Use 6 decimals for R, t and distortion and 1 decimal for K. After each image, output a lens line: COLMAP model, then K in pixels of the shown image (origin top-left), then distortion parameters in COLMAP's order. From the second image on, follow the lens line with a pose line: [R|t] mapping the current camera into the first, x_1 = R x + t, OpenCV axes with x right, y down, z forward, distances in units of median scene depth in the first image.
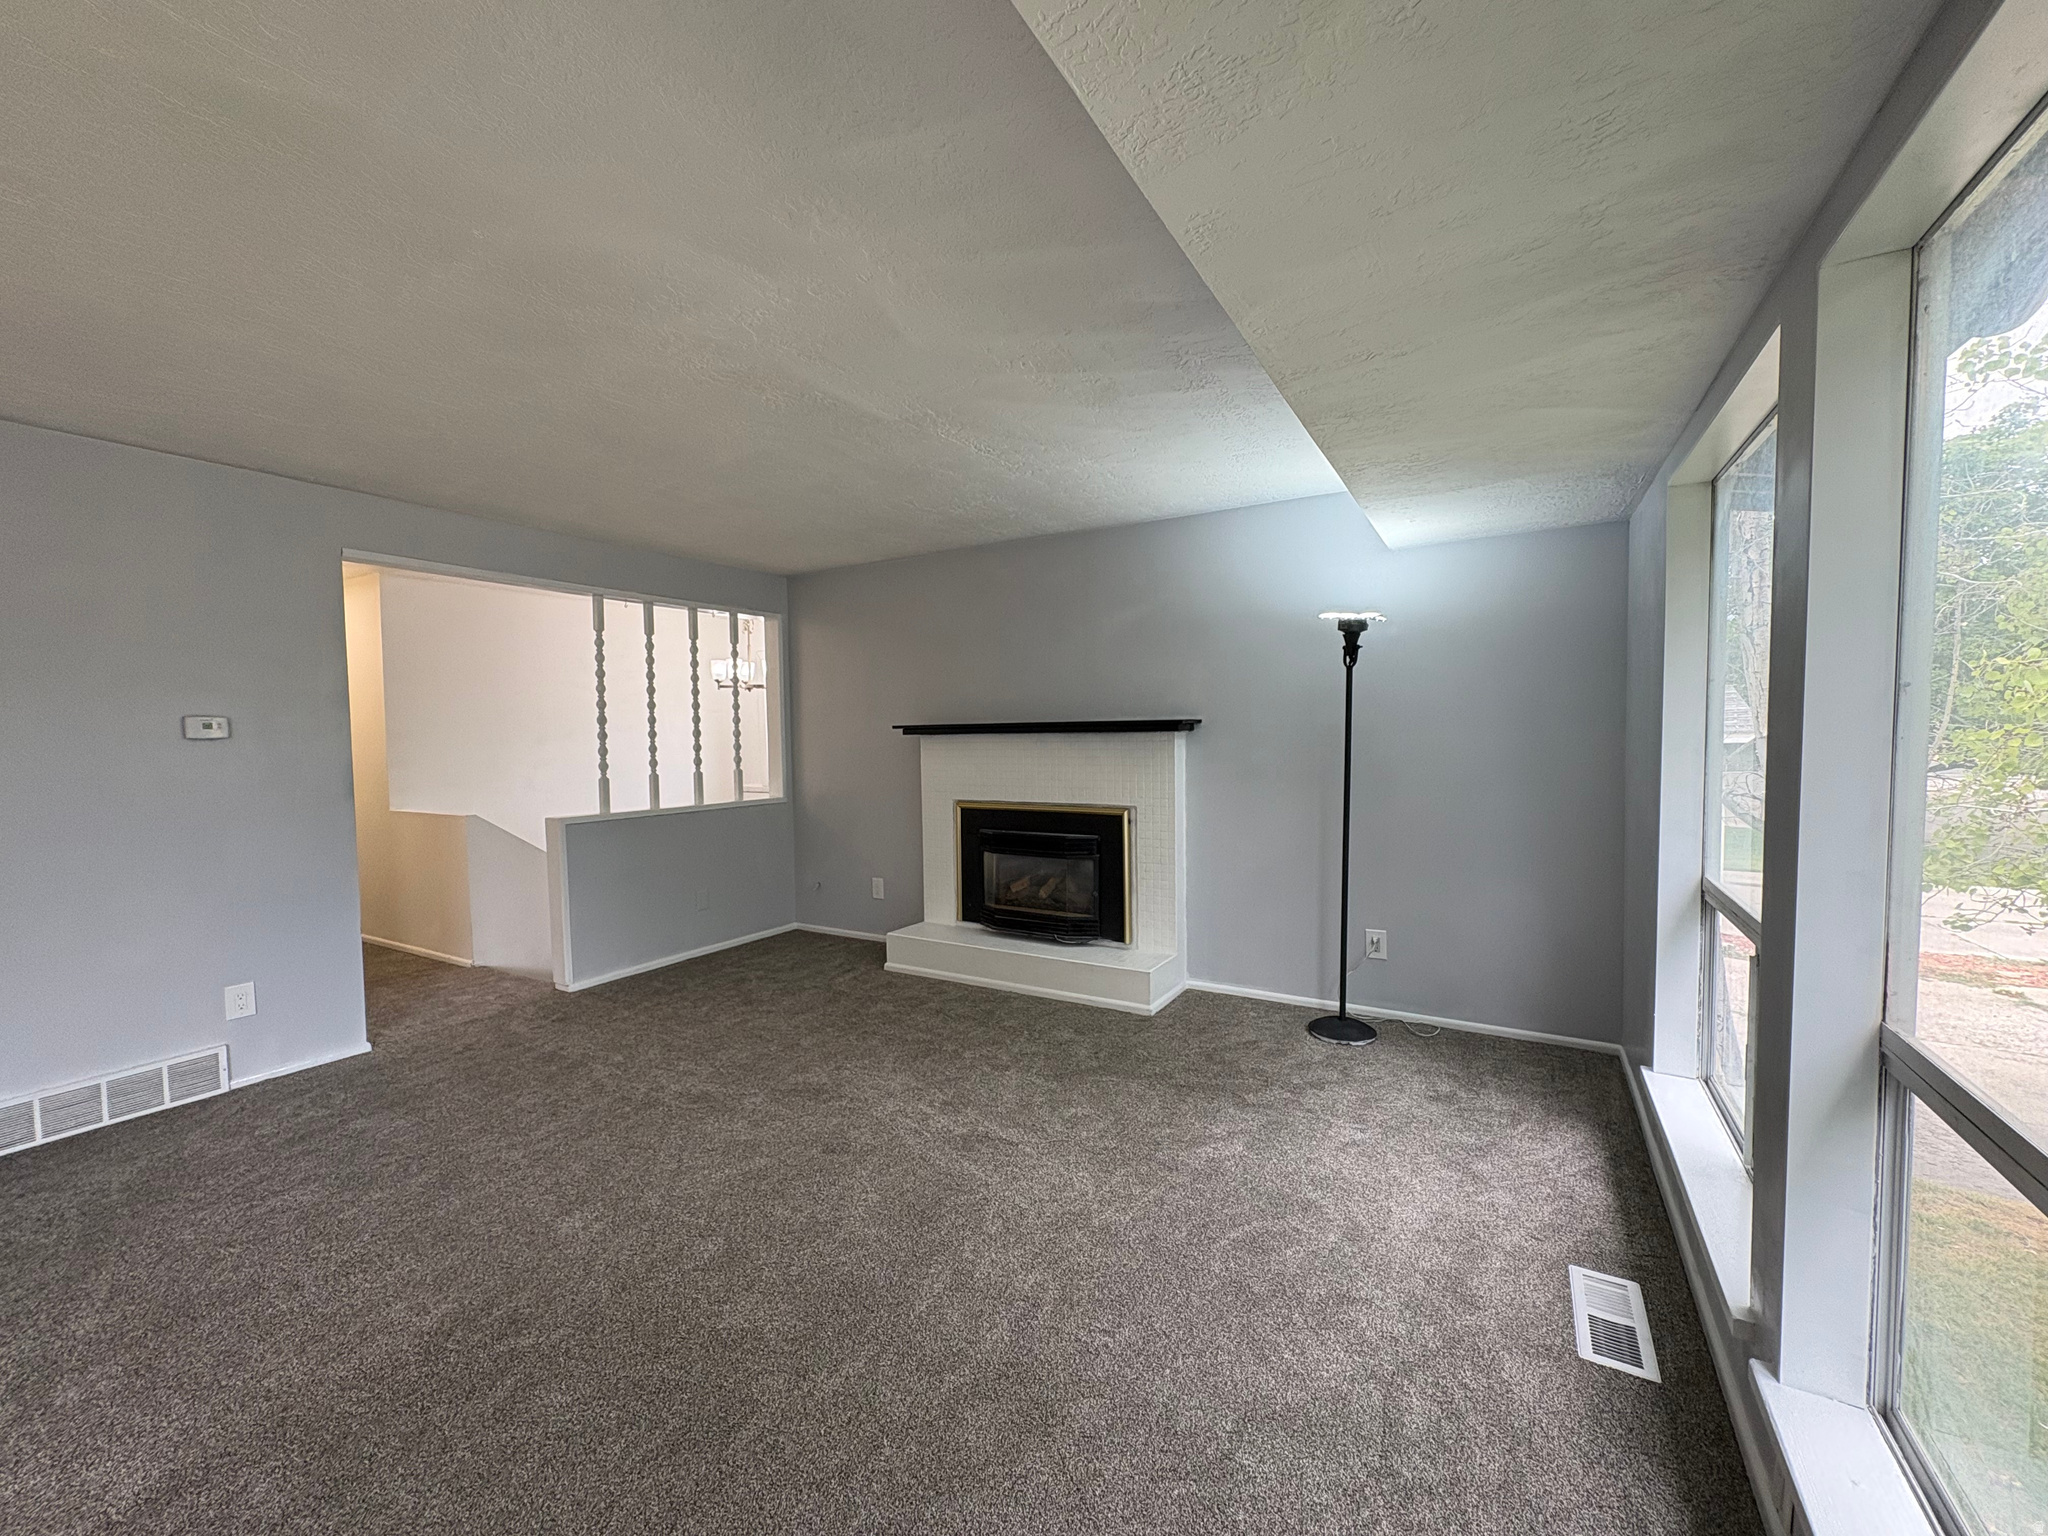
lens RADIAL K [[816.8, 0, 1010.4], [0, 816.8, 769.6], [0, 0, 1]] dist [0.000187, 0.000507]
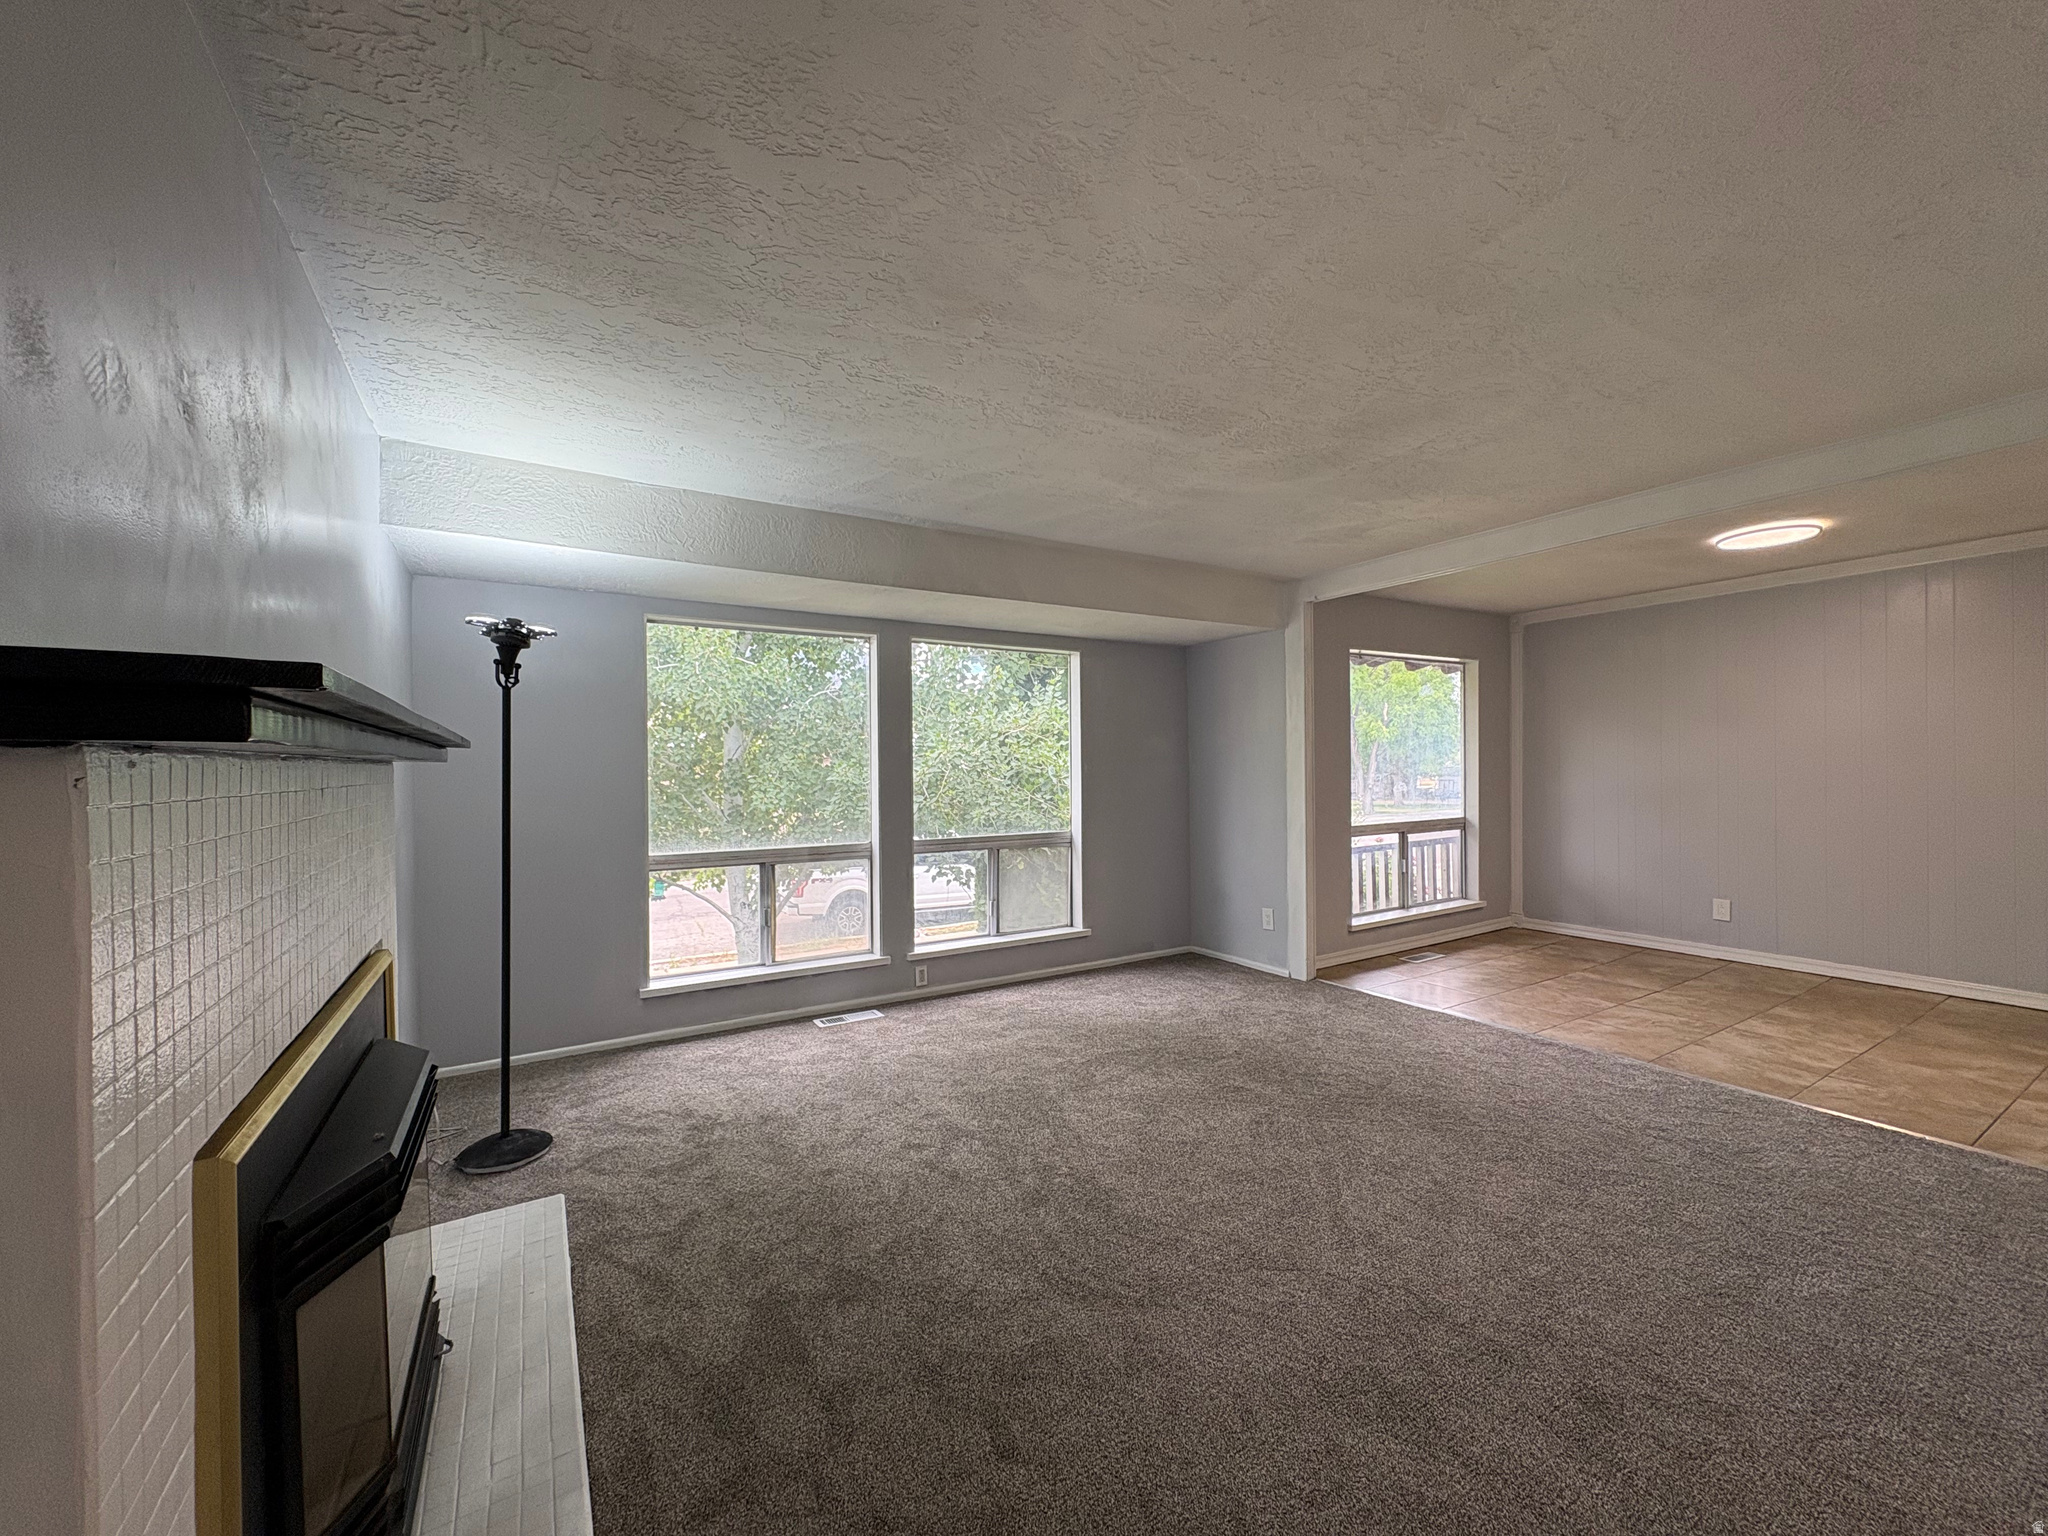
lens RADIAL K [[816.8, 0, 1017.0], [0, 816.8, 766.0], [0, 0, 1]] dist [0.000187, 0.000507]
pose [[-0.889210, 0.022841, 0.456928, -0.327053], [0.045381, 0.998231, 0.038415, -0.044472], [-0.455242, 0.054895, -0.888674, 1.200789]]
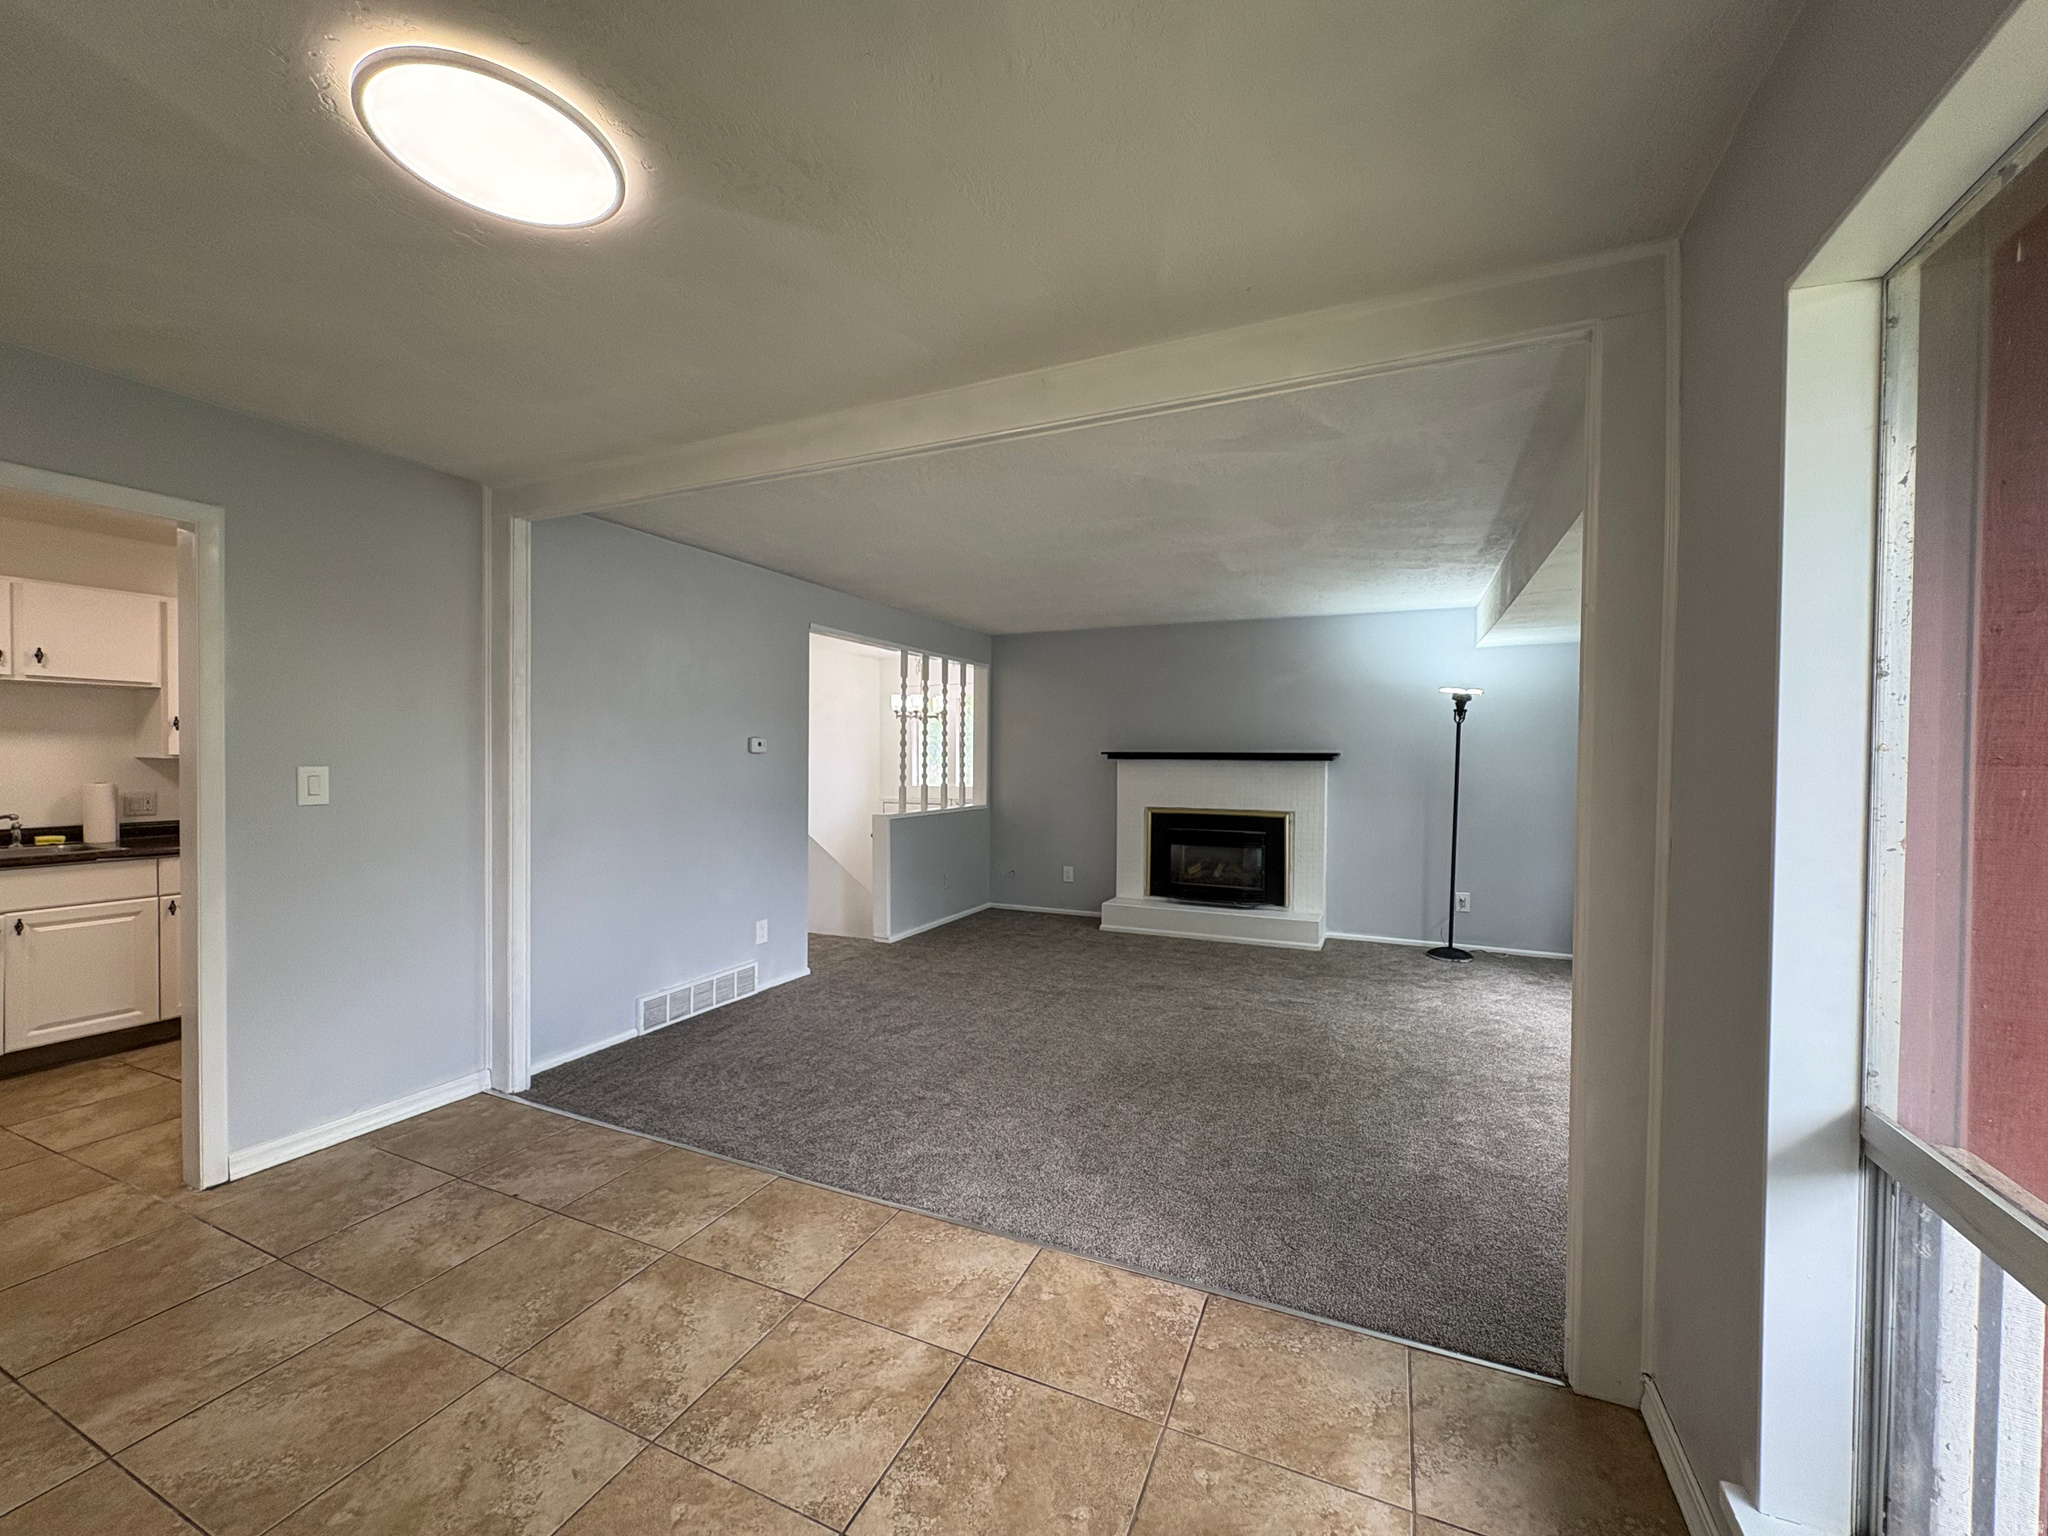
lens RADIAL K [[816.8, 0, 1014.5], [0, 816.8, 770.5], [0, 0, 1]] dist [0.000187, 0.000507]
pose [[0.993370, 0.020073, 0.113196, -0.499298], [-0.016844, 0.999426, -0.029409, 0.022576], [-0.113722, 0.027307, 0.993137, -0.383564]]
